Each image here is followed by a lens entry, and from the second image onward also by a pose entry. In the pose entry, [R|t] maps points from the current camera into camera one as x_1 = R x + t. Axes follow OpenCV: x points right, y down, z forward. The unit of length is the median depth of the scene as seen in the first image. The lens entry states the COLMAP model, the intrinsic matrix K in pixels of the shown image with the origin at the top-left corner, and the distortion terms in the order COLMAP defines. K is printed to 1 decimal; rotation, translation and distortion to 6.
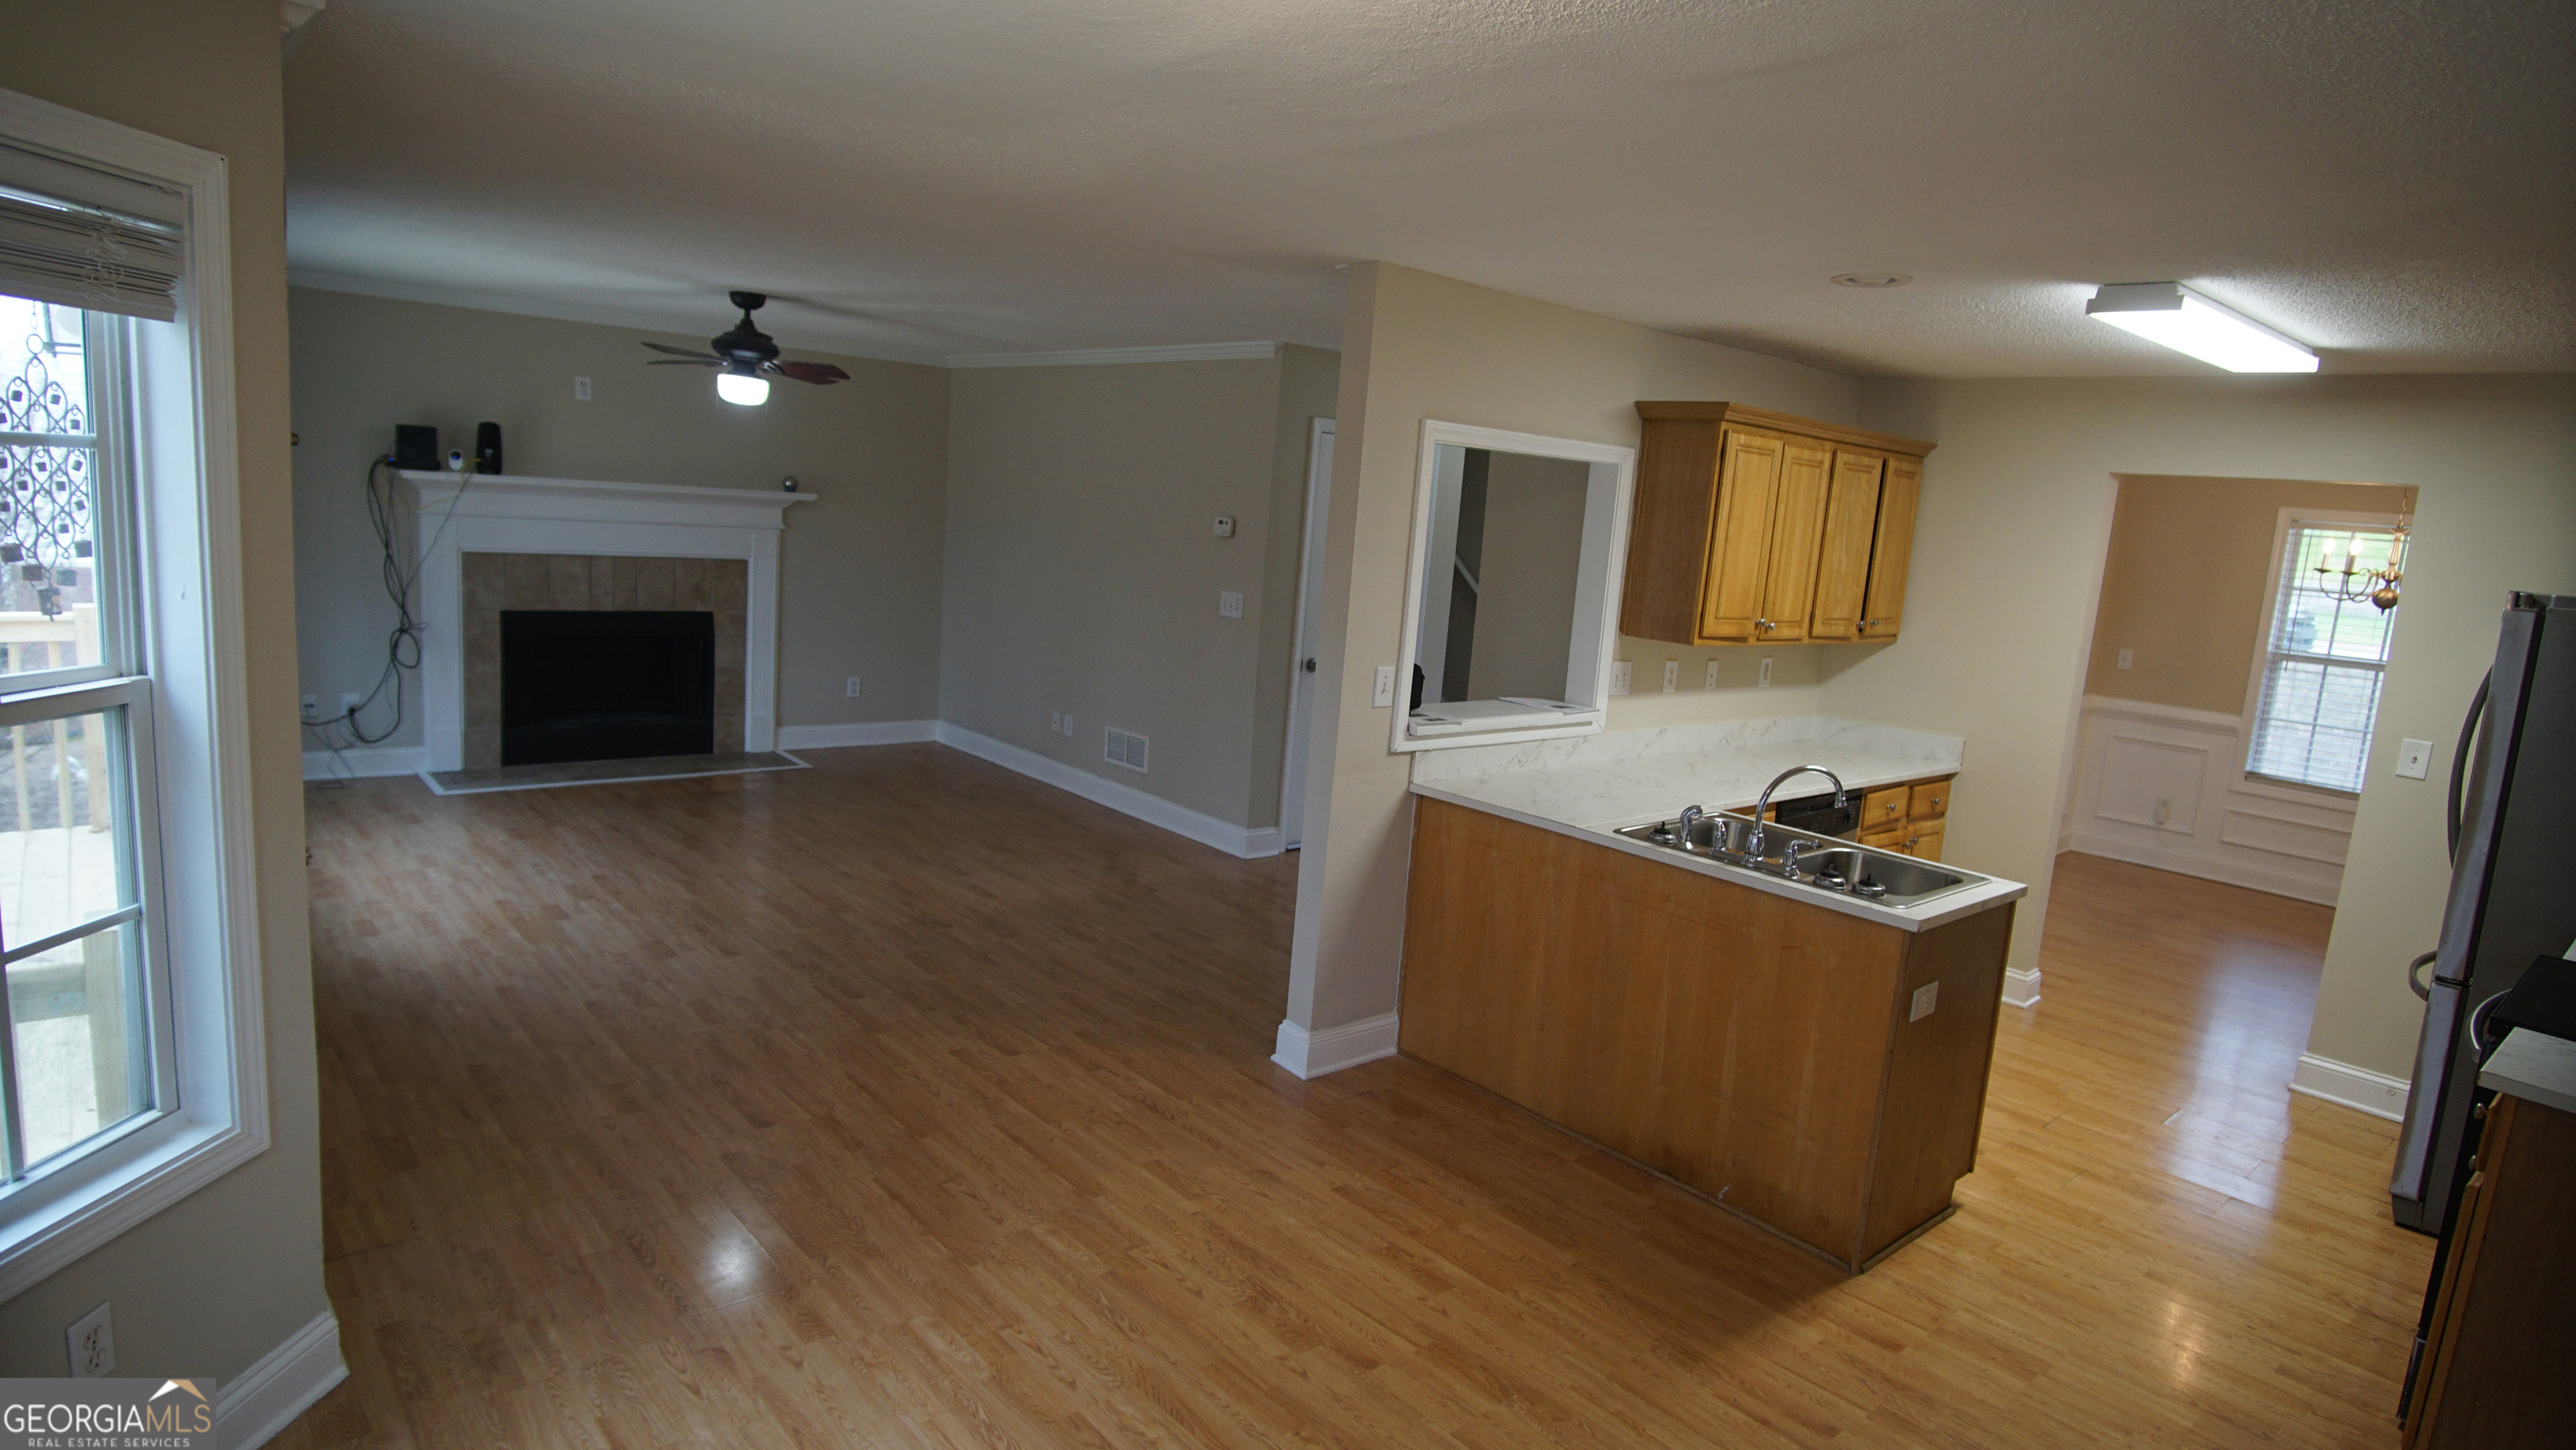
lens RADIAL K [[1384.9, 0, 1288.0], [0, 1384.9, 725.0], [0, 0, 1]] dist [-0.016550, -0.000100]
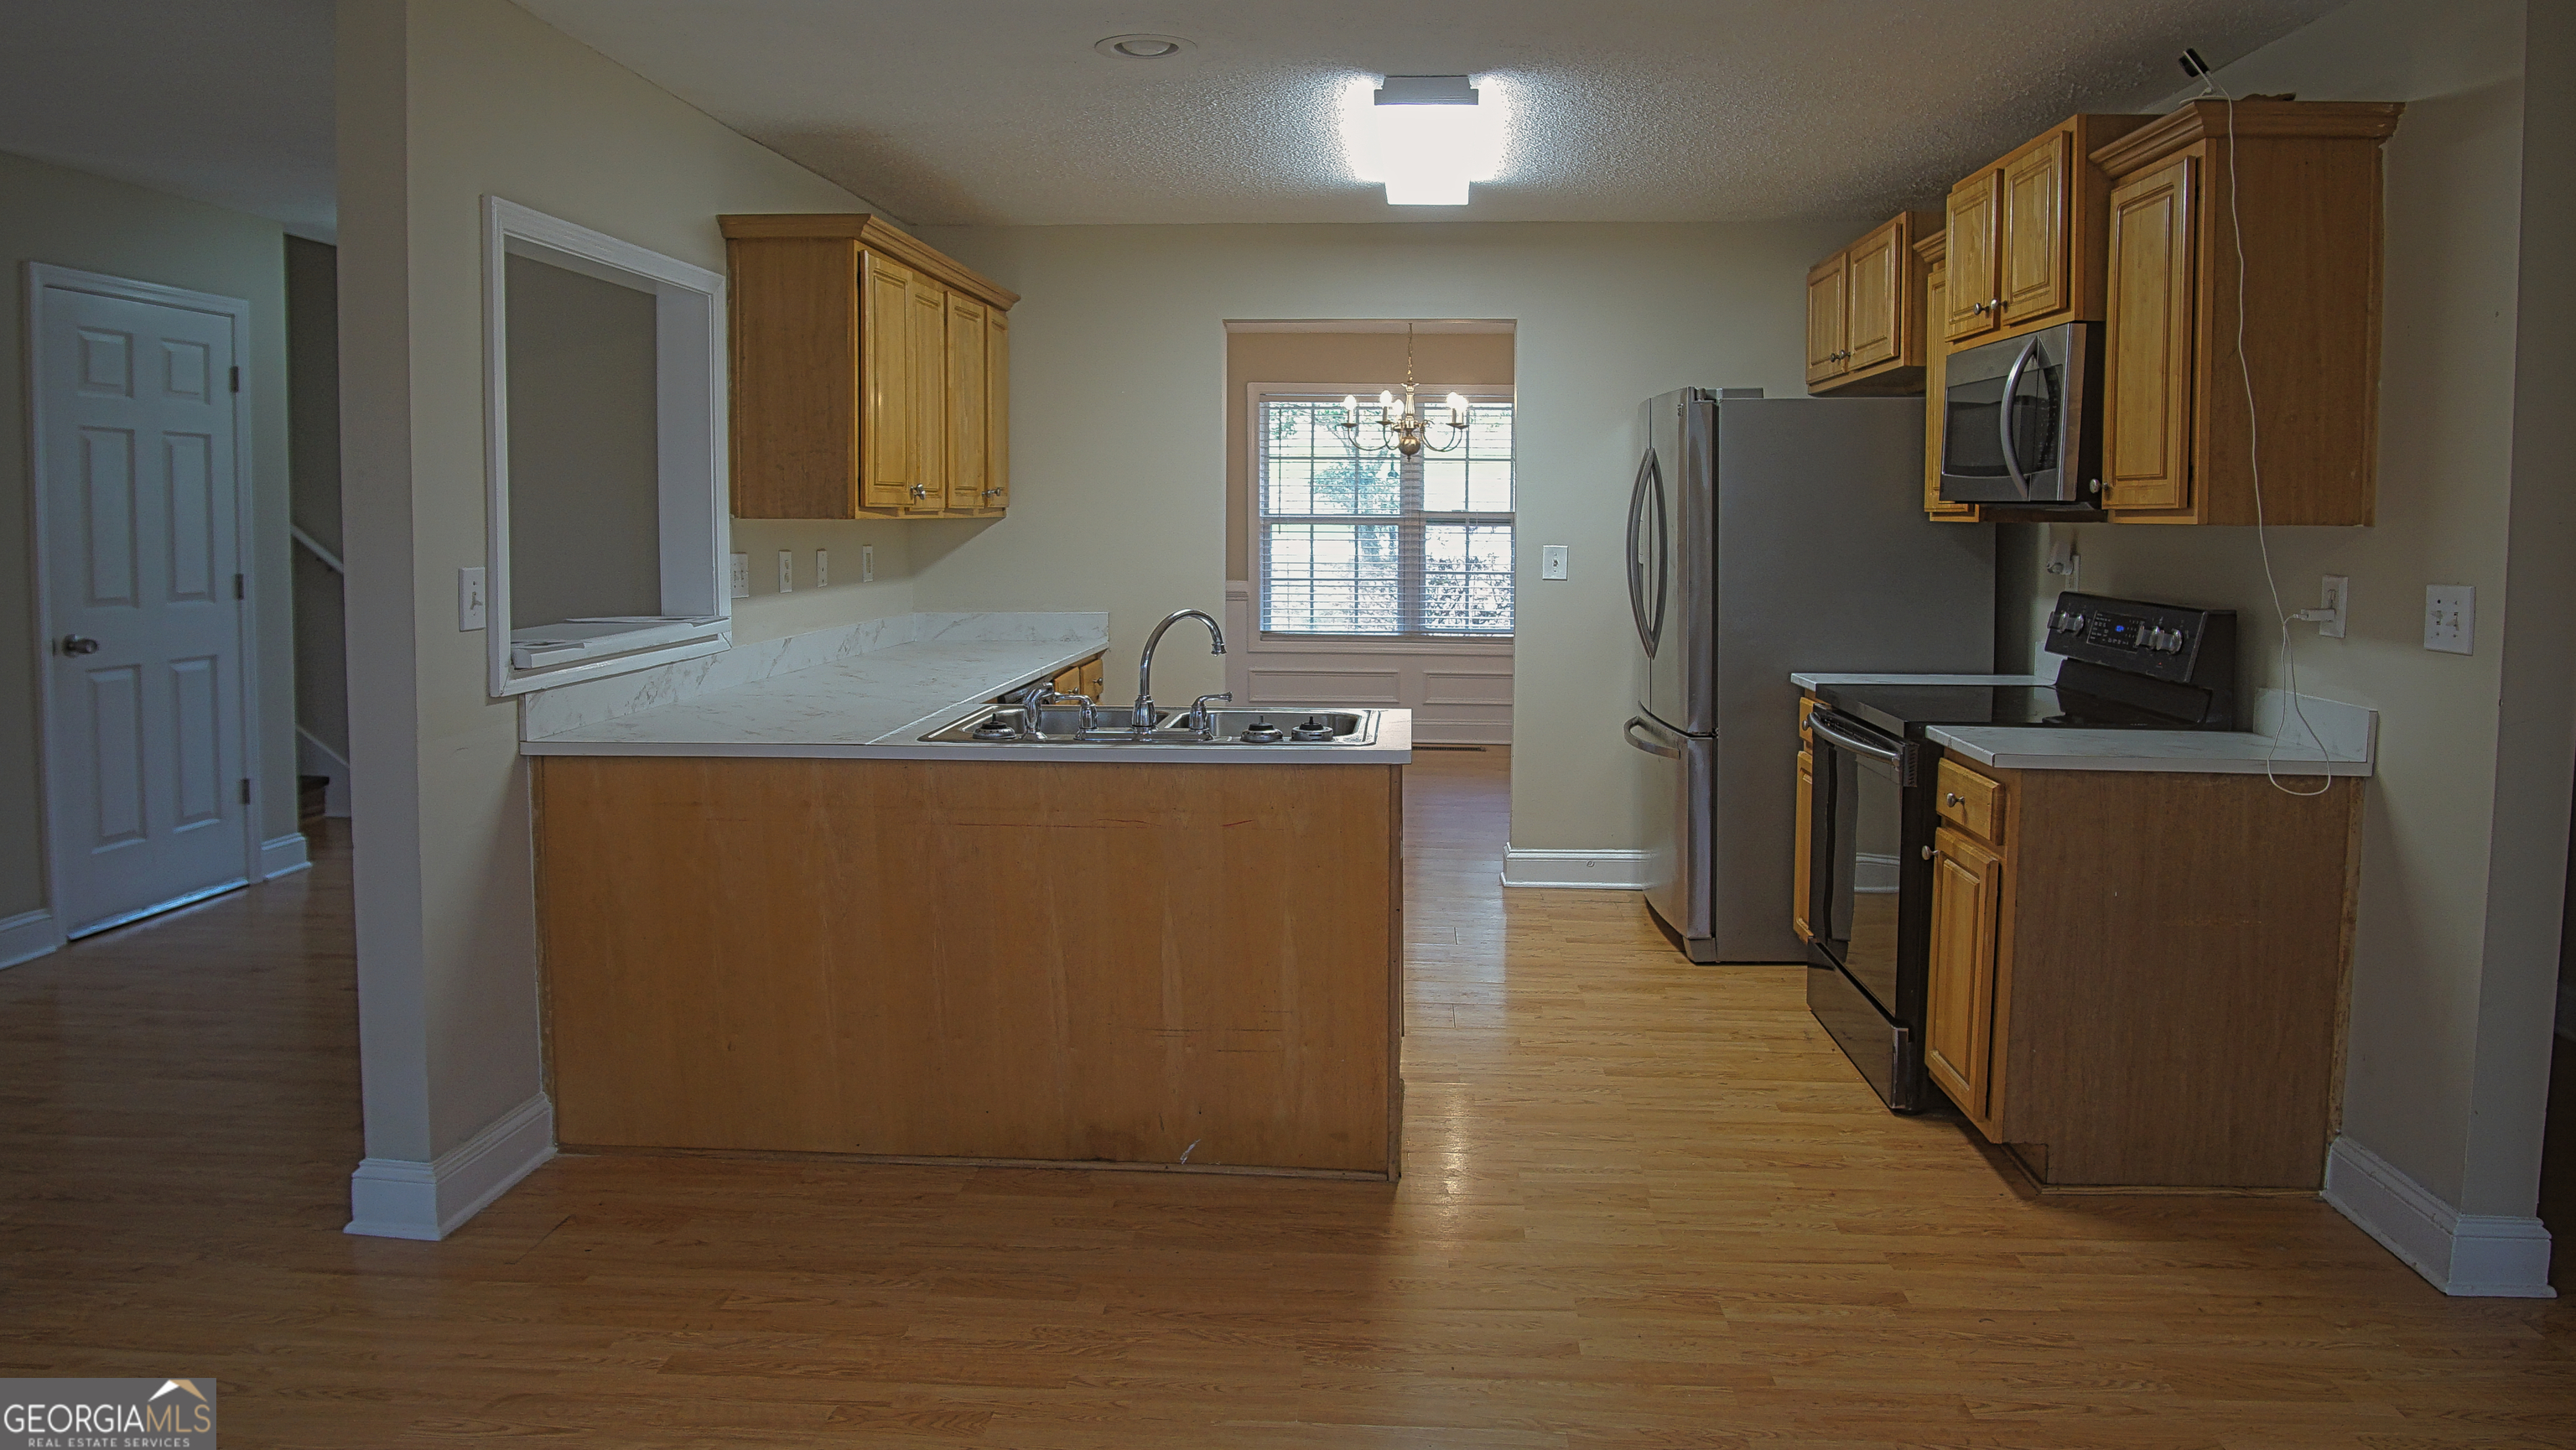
lens RADIAL K [[1540.1, 0, 1292.6], [0, 1540.1, 613.7], [0, 0, 1]] dist [-0.023029, -0.000339]
pose [[0.696429, -0.094738, 0.711345, -0.163526], [0.130373, 0.991455, 0.004405, 0.024909], [-0.705684, 0.089672, 0.702829, 0.212621]]
